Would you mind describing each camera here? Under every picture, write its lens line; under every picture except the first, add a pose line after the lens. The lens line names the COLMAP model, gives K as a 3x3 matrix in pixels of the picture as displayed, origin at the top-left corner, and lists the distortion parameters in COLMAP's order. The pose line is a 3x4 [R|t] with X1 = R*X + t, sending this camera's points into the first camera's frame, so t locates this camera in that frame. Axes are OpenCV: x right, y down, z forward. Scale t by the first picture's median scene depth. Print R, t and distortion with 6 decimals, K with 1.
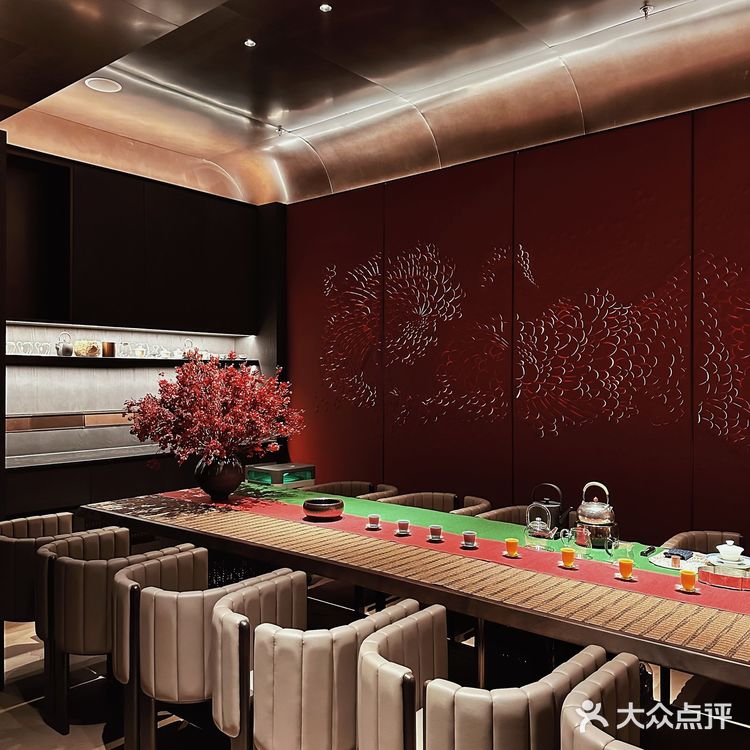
lens RADIAL K [[706.5, 0, 375.2], [0, 706.5, 375.9], [0, 0, 1]] dist [-0.027800, 0.000000]
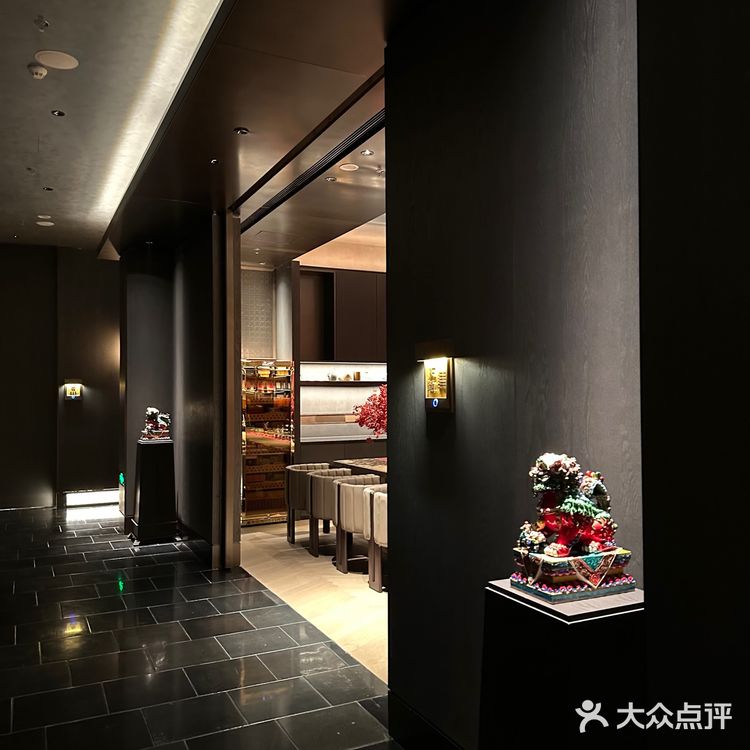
lens RADIAL K [[706.5, 0, 375.3], [0, 706.5, 375.4], [0, 0, 1]] dist [-0.027800, 0.000000]
pose [[0.914285, -0.012584, -0.404876, 0.356904], [0.004361, 0.999765, -0.021225, -0.003275], [0.405048, 0.017640, 0.914125, -0.545105]]
